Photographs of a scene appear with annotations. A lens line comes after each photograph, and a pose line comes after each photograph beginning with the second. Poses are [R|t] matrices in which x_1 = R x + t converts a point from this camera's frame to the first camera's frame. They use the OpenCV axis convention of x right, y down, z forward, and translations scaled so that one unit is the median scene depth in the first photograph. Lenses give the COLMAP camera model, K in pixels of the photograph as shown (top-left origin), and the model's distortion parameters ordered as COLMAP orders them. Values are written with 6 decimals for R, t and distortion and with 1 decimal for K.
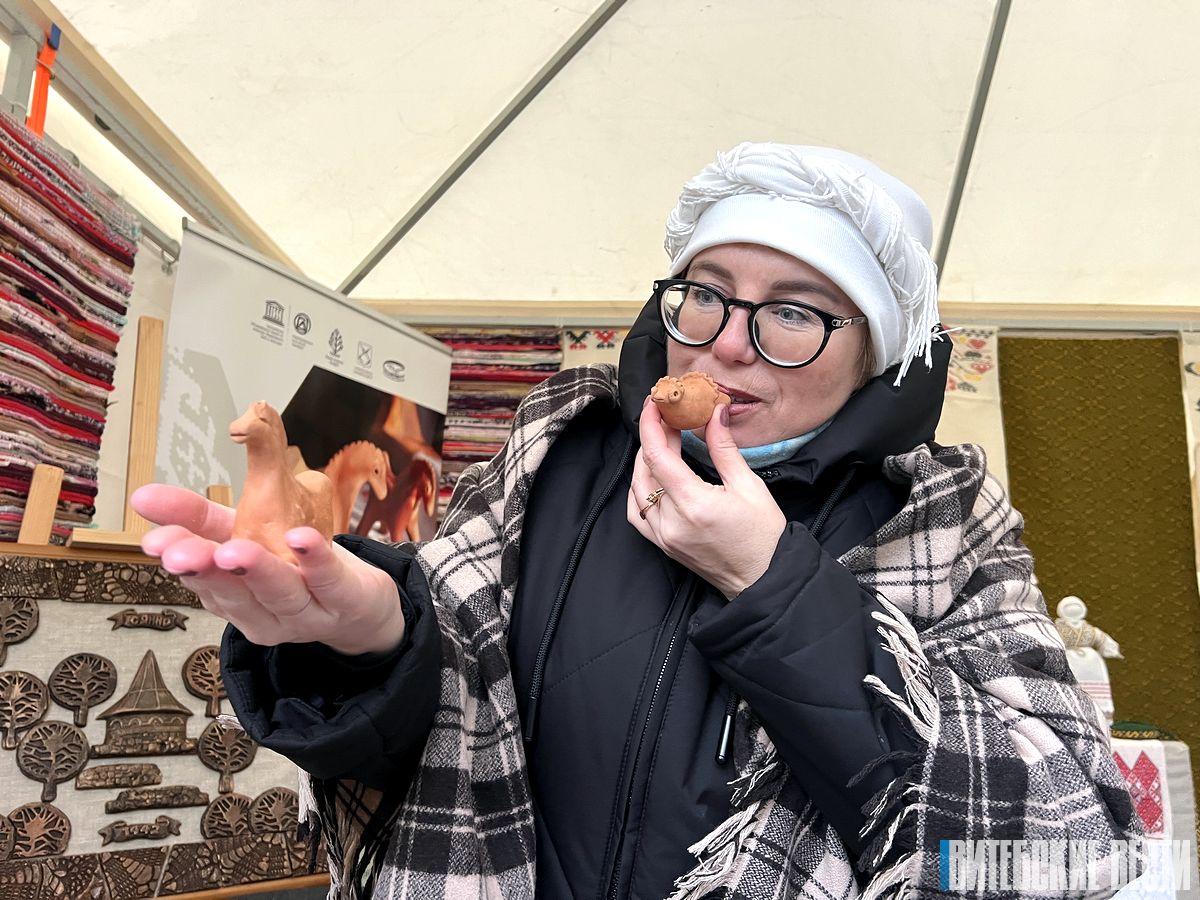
lens RADIAL K [[906.8, 0, 600.0], [0, 906.8, 450.0], [0, 0, 1]] dist [0.080088, -0.110663]
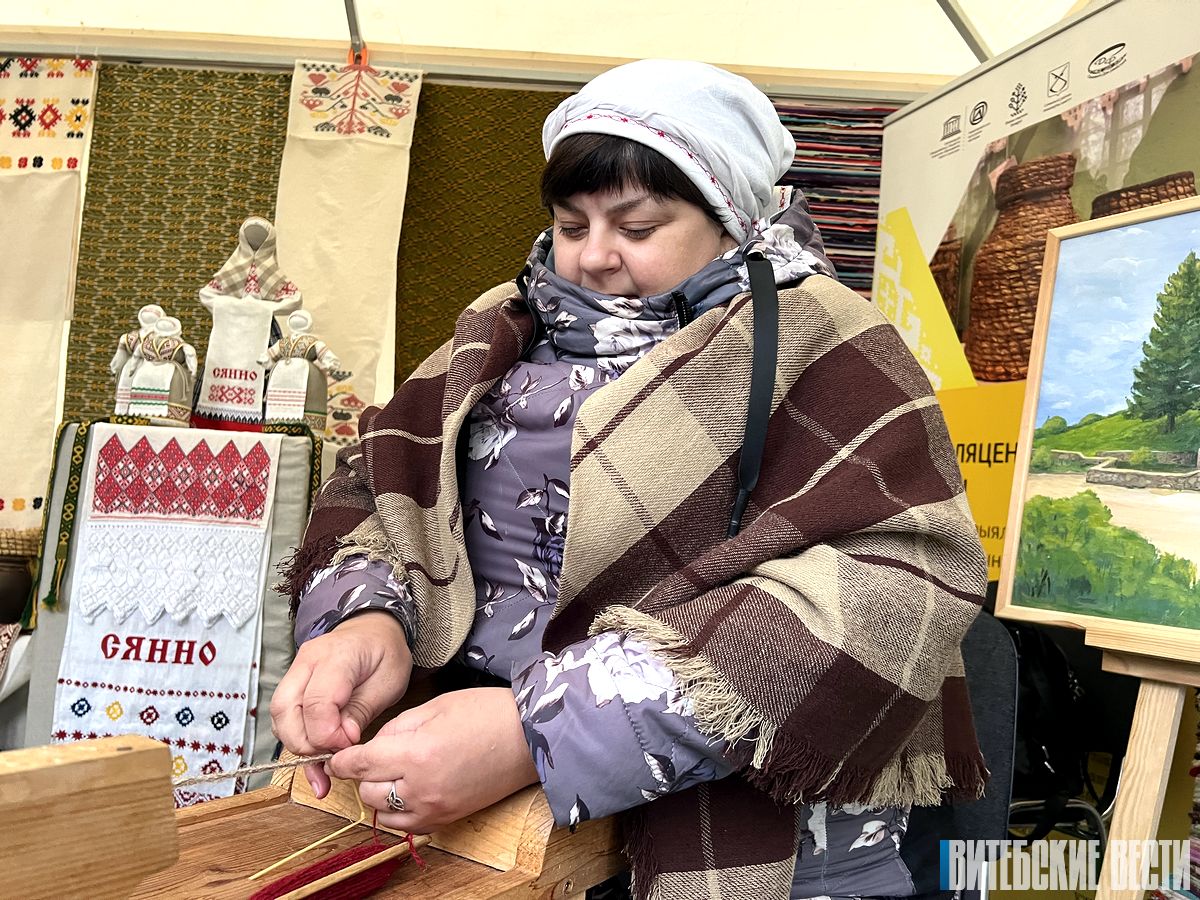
lens RADIAL K [[906.2, 0, 600.0], [0, 906.2, 450.0], [0, 0, 1]] dist [0.005474, 0.004087]
pose [[0.998706, 0.049573, -0.011346, 0.659371], [-0.047937, 0.992161, 0.115408, 0.141224], [0.016978, -0.114715, 0.993253, 0.025794]]
